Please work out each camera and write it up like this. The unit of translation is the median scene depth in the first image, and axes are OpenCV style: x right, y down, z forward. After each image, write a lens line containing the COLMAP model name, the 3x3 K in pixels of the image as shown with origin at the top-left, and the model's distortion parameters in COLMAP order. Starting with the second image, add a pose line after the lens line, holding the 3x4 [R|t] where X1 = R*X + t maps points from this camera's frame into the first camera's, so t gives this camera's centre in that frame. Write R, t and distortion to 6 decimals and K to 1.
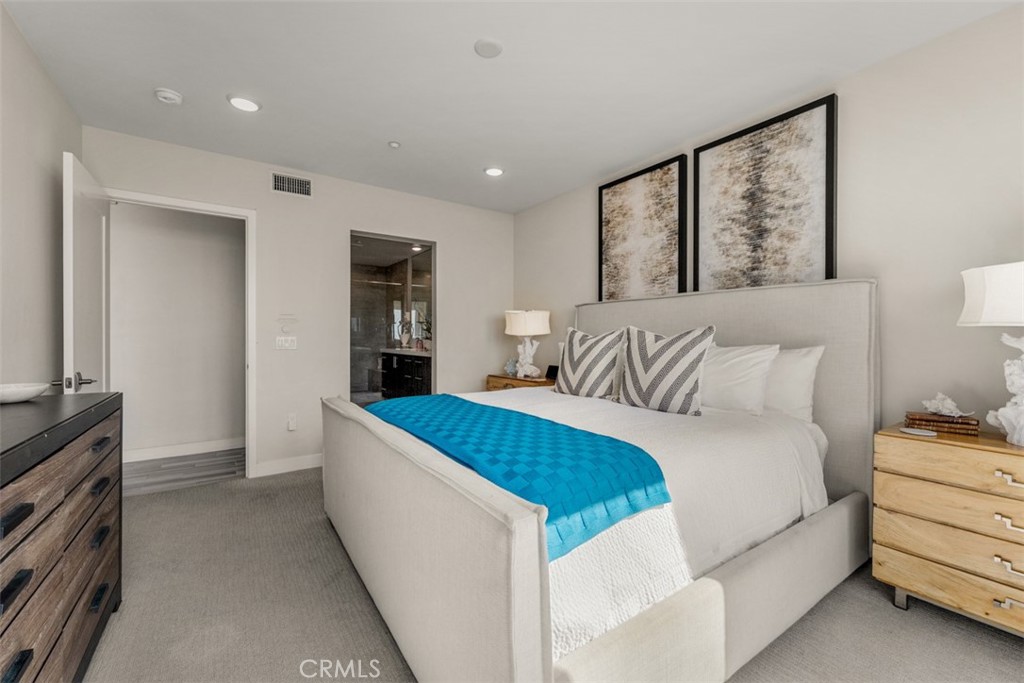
lens RADIAL K [[415.8, 0, 501.9], [0, 415.8, 337.7], [0, 0, 1]] dist [0.001618, -0.001319]
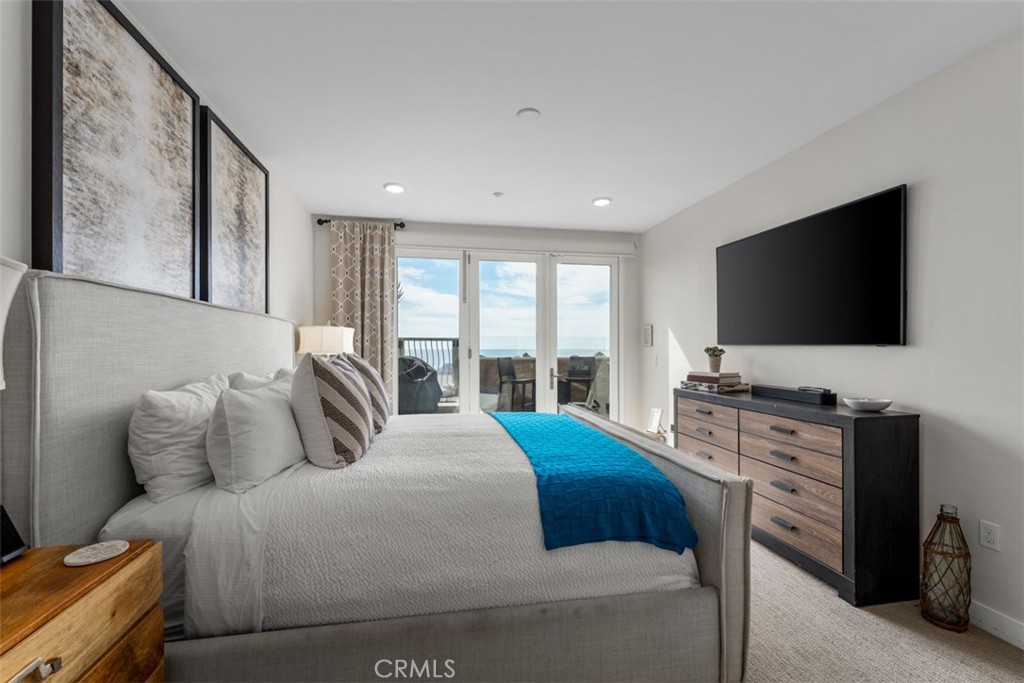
lens RADIAL K [[415.8, 0, 513.9], [0, 415.8, 350.8], [0, 0, 1]] dist [0.001618, -0.001319]
pose [[-0.920062, -0.000069, 0.391773, -0.301653], [0.003085, 0.999968, 0.007422, -0.029315], [-0.391760, 0.008037, -0.920032, 1.404516]]
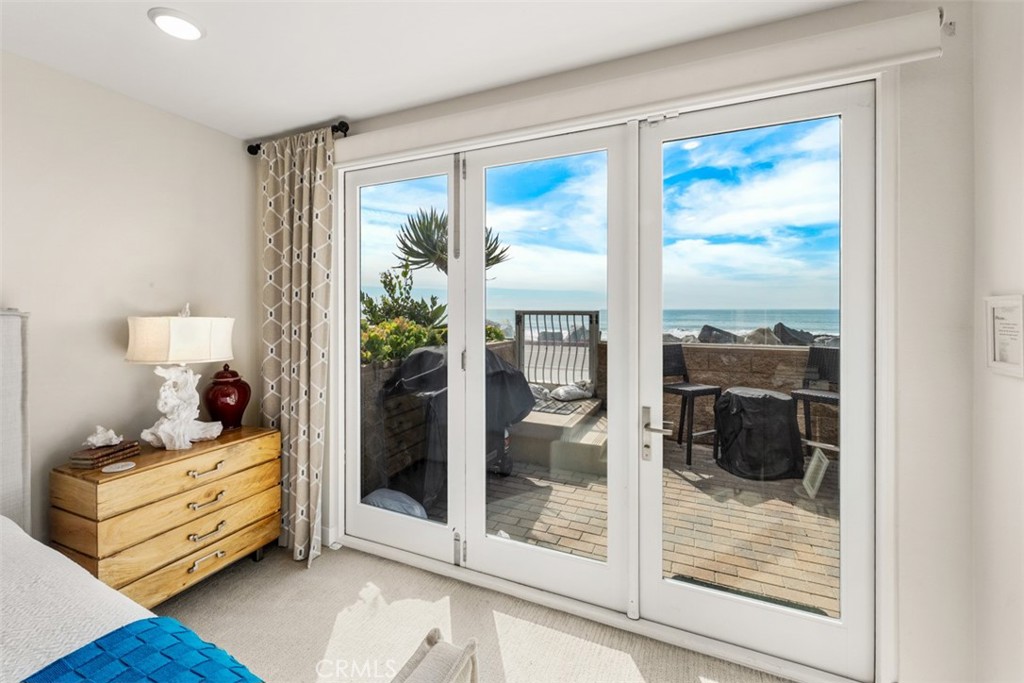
lens RADIAL K [[415.8, 0, 508.3], [0, 415.8, 311.3], [0, 0, 1]] dist [0.001618, -0.001319]
pose [[-0.527741, -0.002819, 0.849401, -0.237571], [0.003348, 0.999980, 0.005399, -0.098436], [-0.849399, 0.005693, -0.527721, 0.410453]]
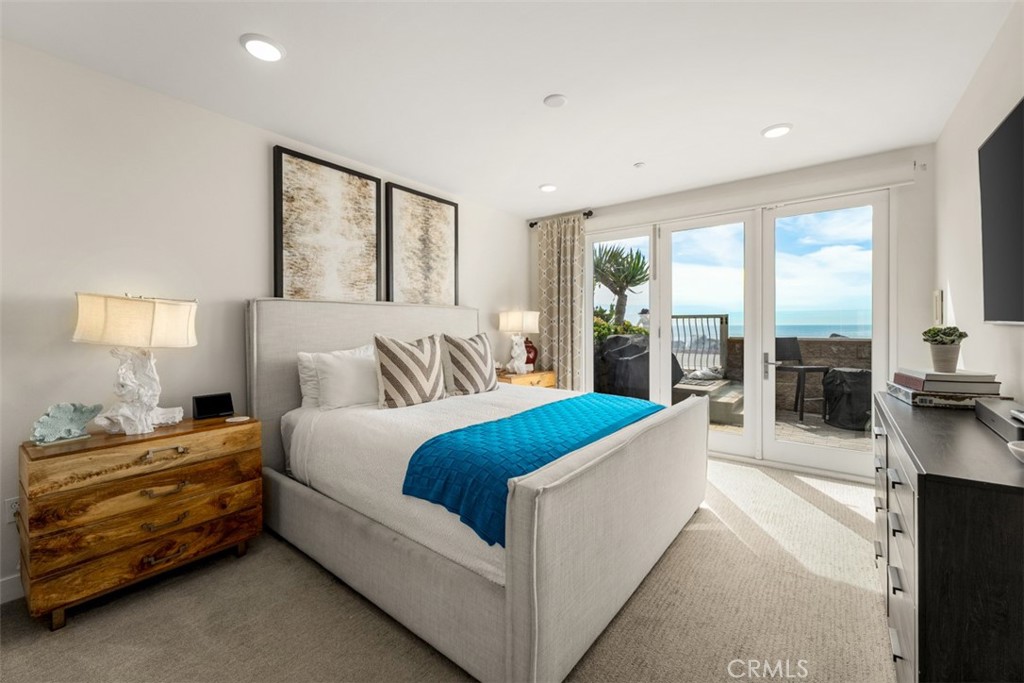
lens RADIAL K [[415.8, 0, 512.5], [0, 415.8, 330.2], [0, 0, 1]] dist [0.001618, -0.001319]
pose [[-0.315471, -0.006352, 0.948914, -0.746979], [0.008138, 0.999923, 0.009399, -0.036382], [-0.948900, 0.010687, -0.315394, 1.004199]]
